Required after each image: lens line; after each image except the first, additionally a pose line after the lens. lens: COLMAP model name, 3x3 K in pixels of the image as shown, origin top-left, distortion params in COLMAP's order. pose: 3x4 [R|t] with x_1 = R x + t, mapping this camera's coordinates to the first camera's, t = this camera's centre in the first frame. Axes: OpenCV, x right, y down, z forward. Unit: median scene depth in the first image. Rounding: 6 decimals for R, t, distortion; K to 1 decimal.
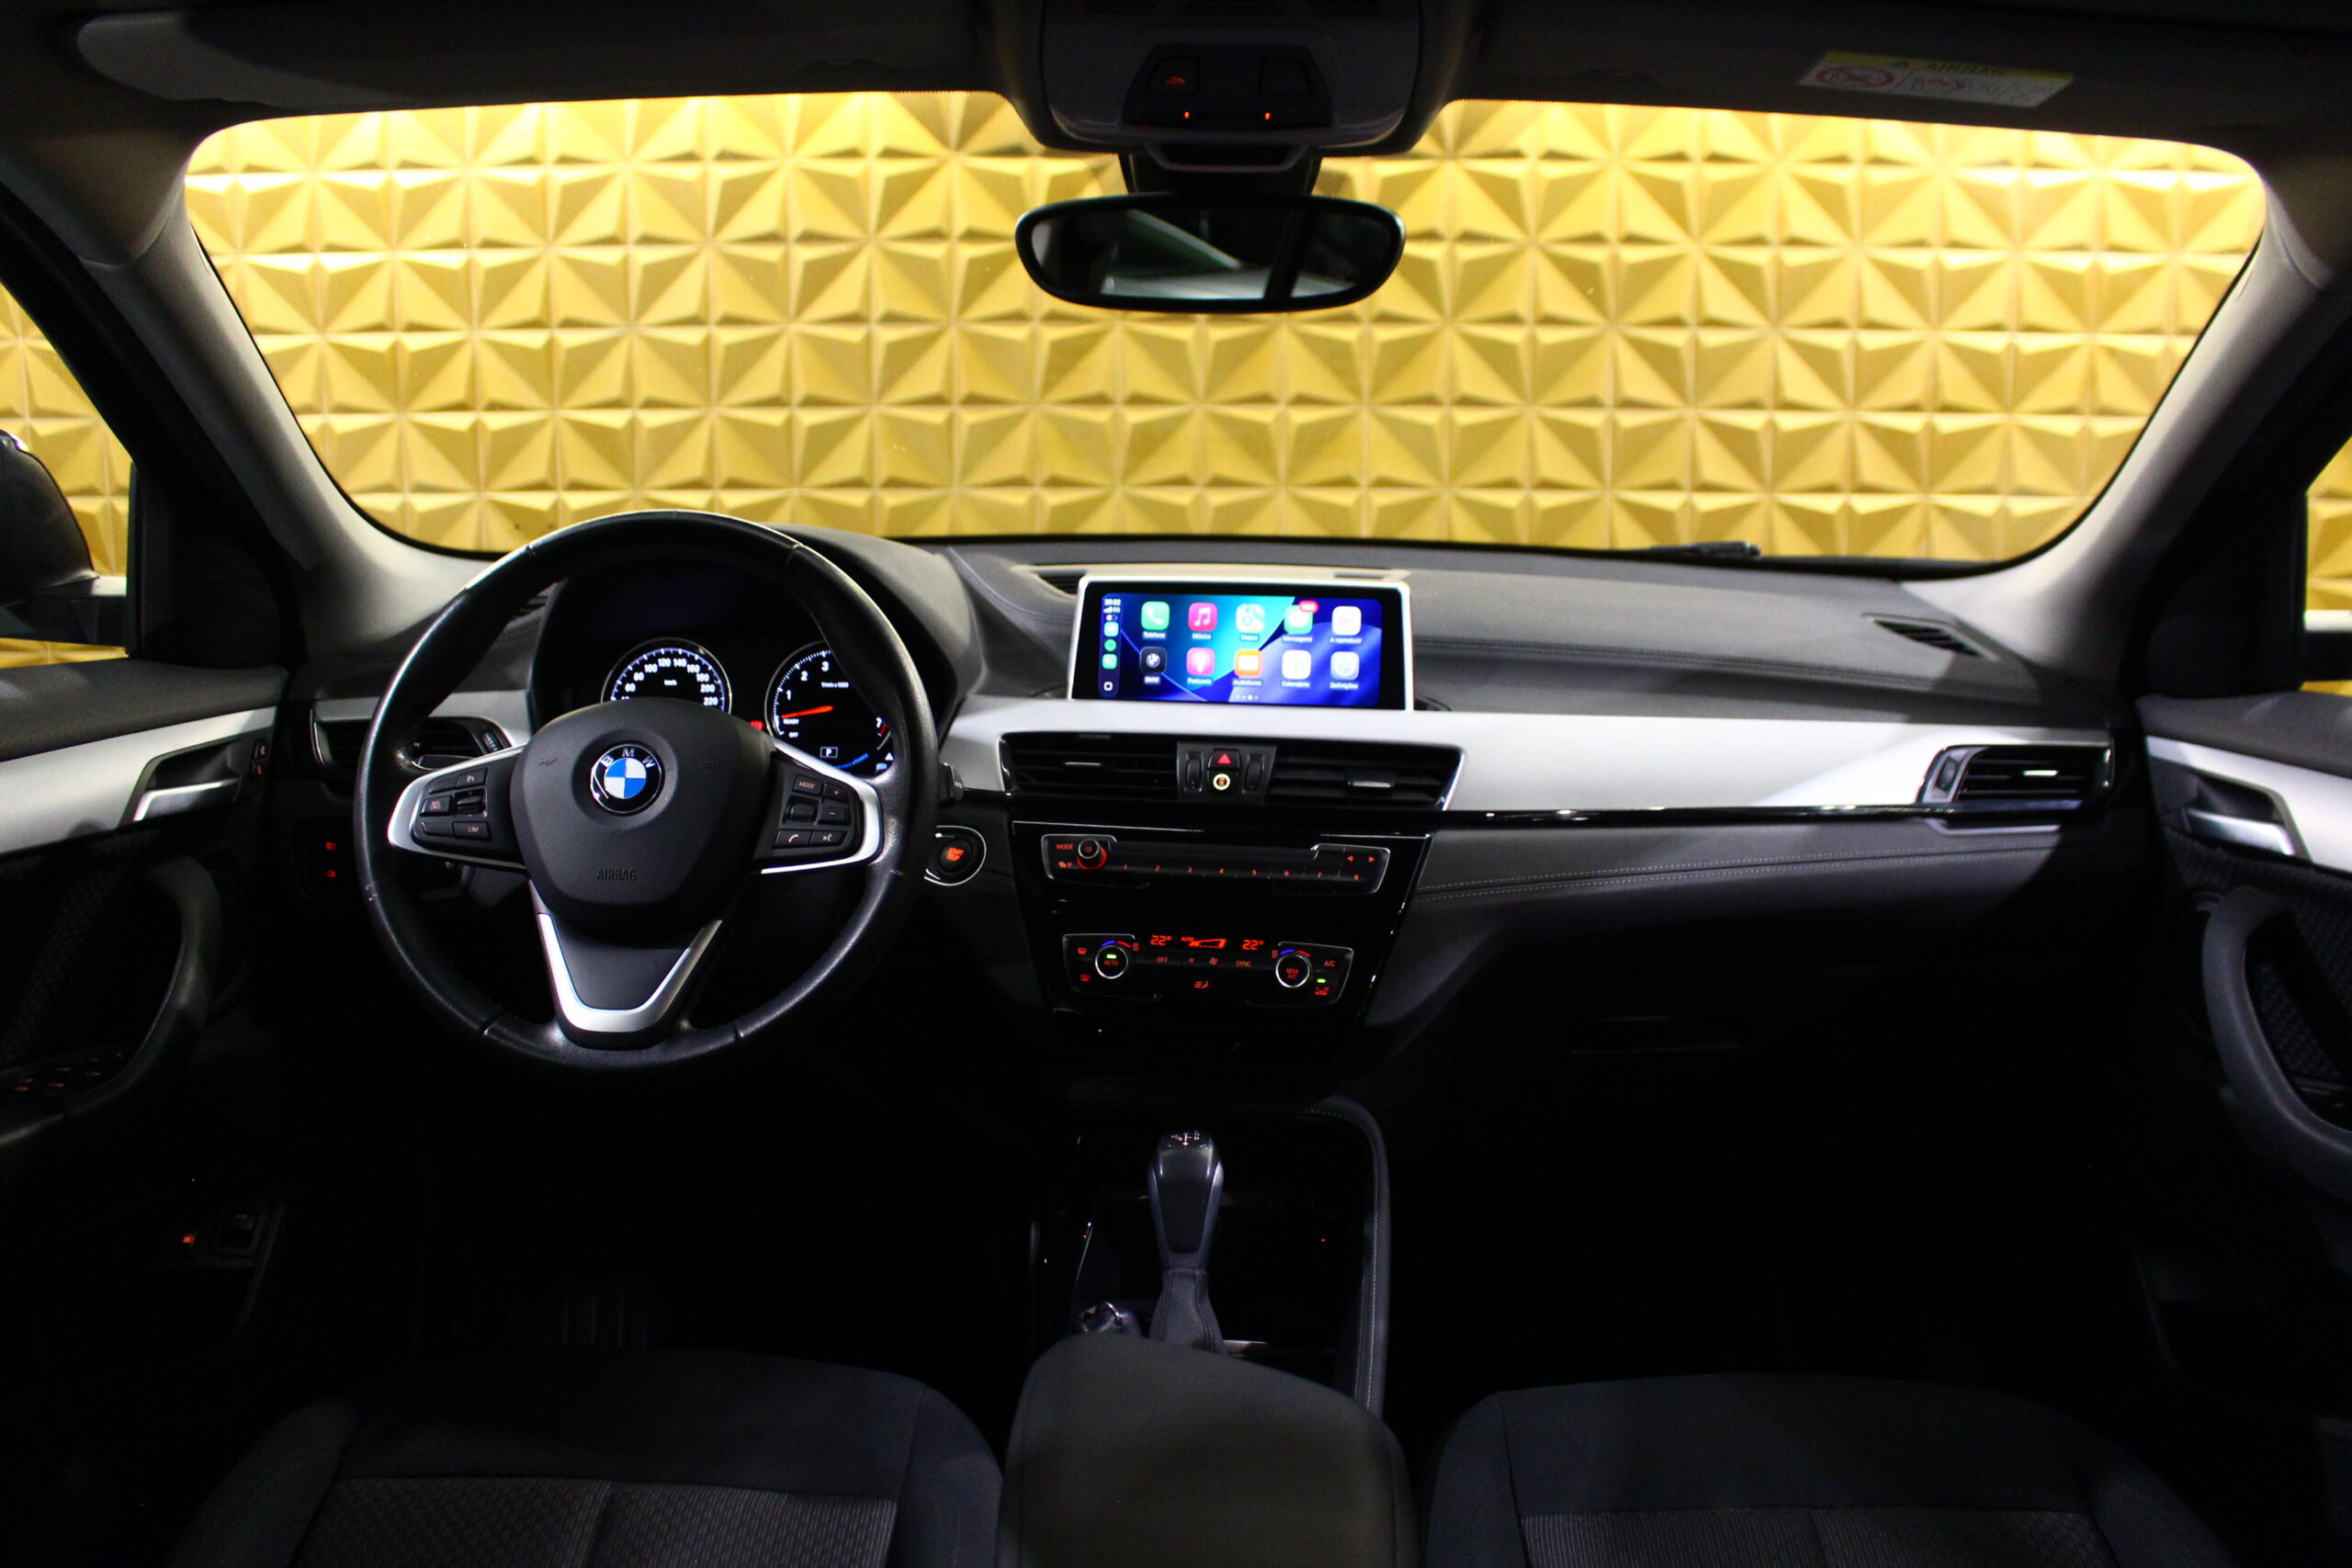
lens RADIAL K [[1904.4, 0, 1176.0], [0, 1904.4, 784.0], [0, 0, 1]] dist [-0.182372, 0.143447]
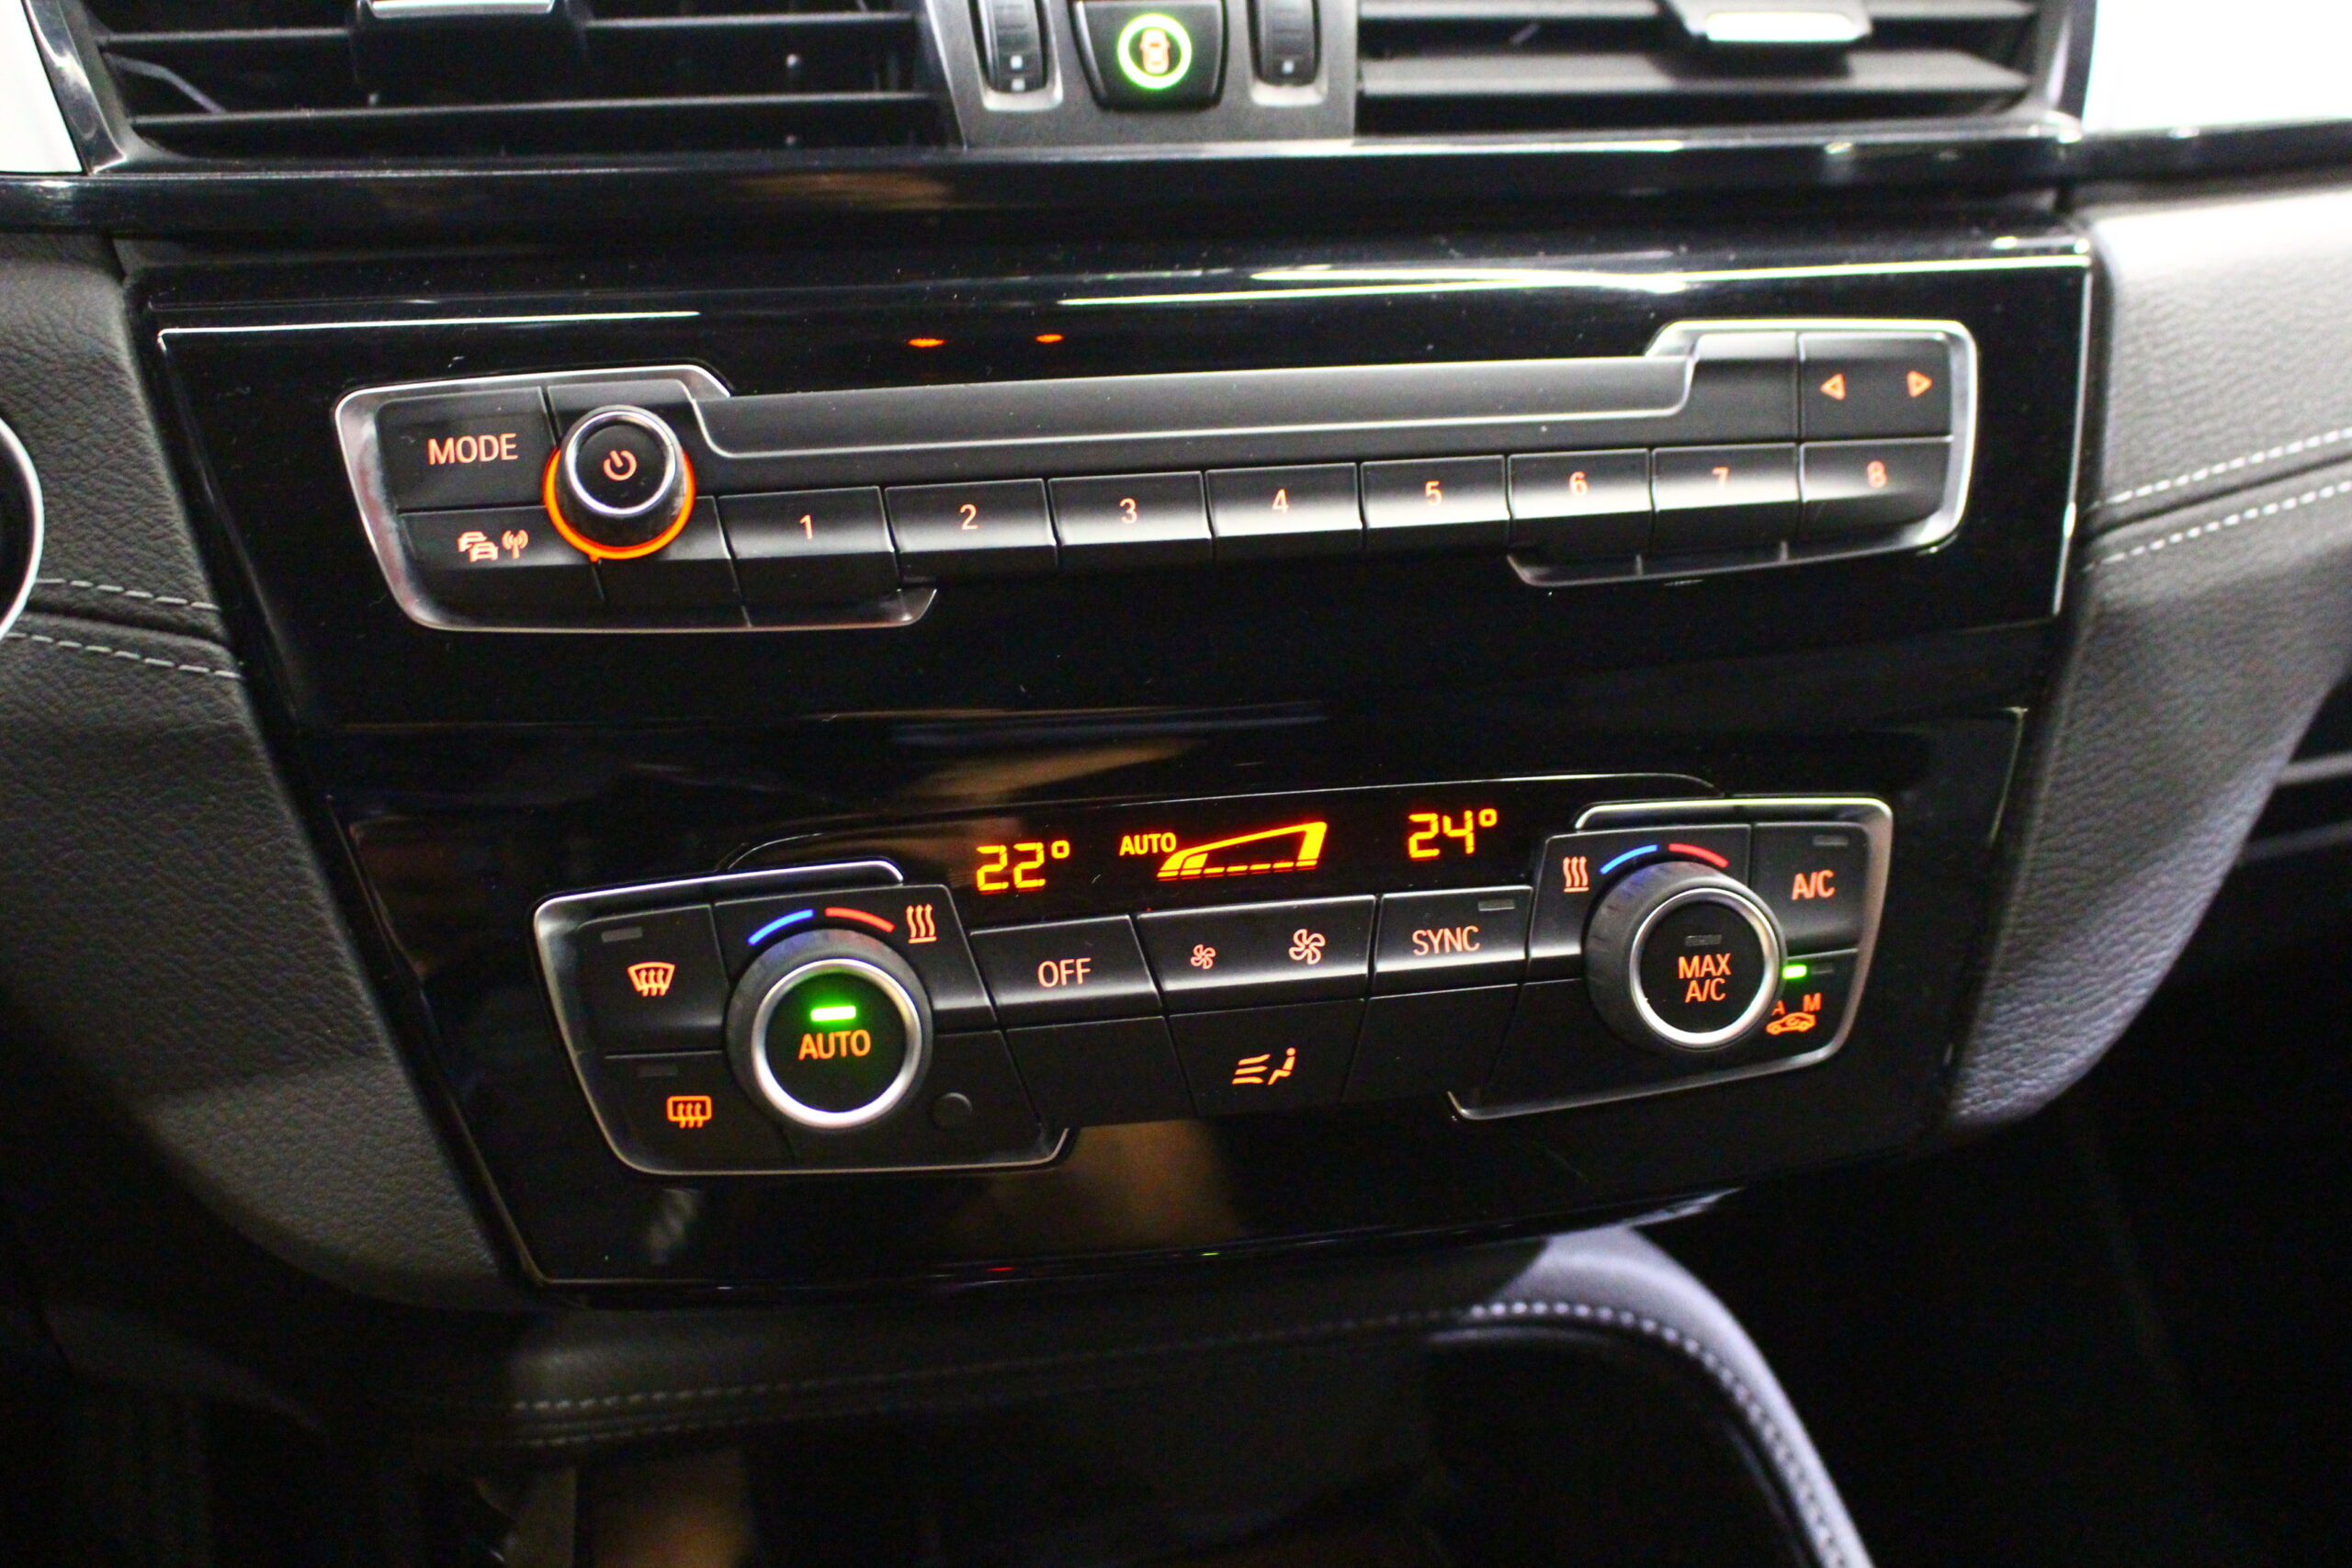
lens RADIAL K [[2801.4, 0, 1179.9], [0, 2801.4, 819.3], [0, 0, 1]] dist [-0.144559, 0.309447]
pose [[0.937451, -0.148281, 0.314957, -0.084557], [0.046149, 0.949696, 0.309756, -0.015693], [-0.345044, -0.275846, 0.897136, 0.701320]]
